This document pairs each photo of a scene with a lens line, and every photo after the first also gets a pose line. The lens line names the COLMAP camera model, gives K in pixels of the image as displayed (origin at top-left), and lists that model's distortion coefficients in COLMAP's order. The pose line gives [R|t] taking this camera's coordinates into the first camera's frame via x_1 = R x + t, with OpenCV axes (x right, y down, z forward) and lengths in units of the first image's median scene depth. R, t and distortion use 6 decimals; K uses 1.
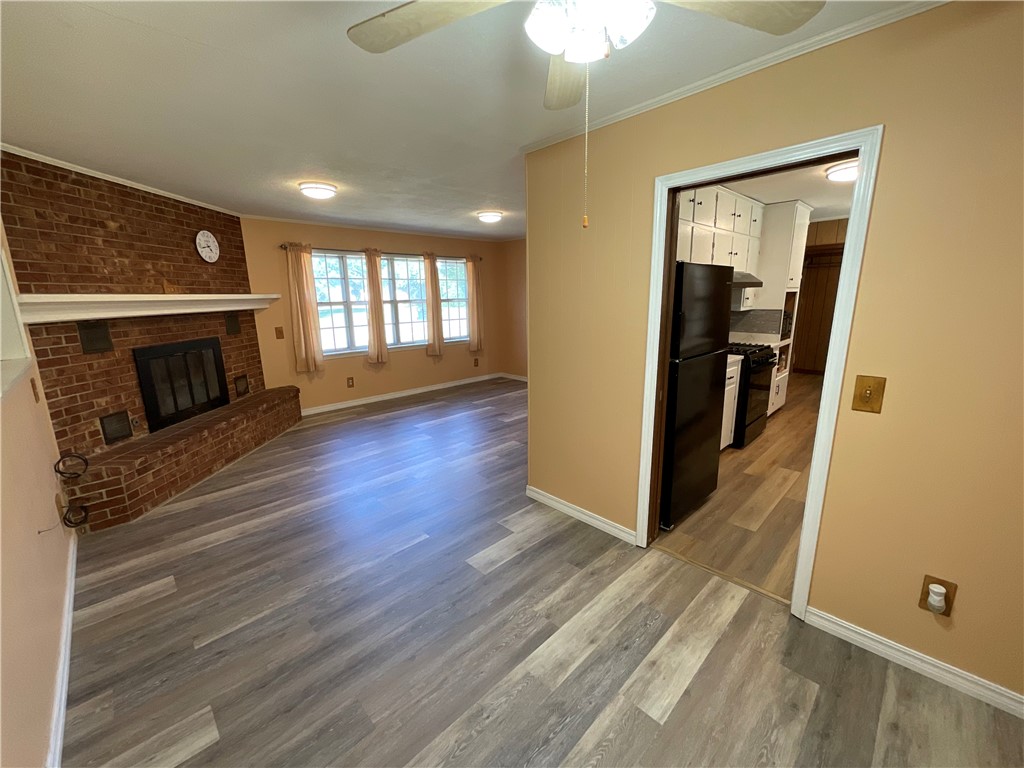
lens RADIAL K [[416.0, 0, 512.0], [0, 416.0, 384.0], [0, 0, 1]] dist [-0.000962, -0.000104]
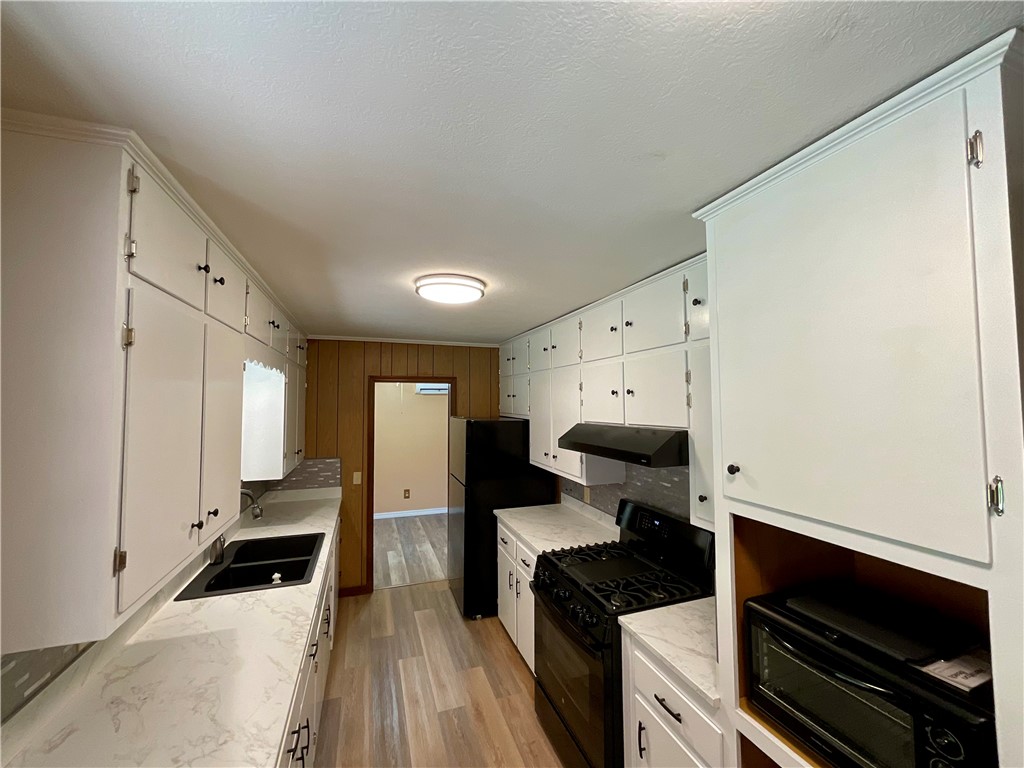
lens RADIAL K [[417.3, 0, 512.0], [0, 417.3, 384.0], [0, 0, 1]] dist [-0.008804, 0.007259]
pose [[-0.423505, -0.017584, -0.905723, 1.151487], [-0.177121, 0.982122, 0.063752, -0.354112], [0.888410, 0.187421, -0.419048, 1.163762]]
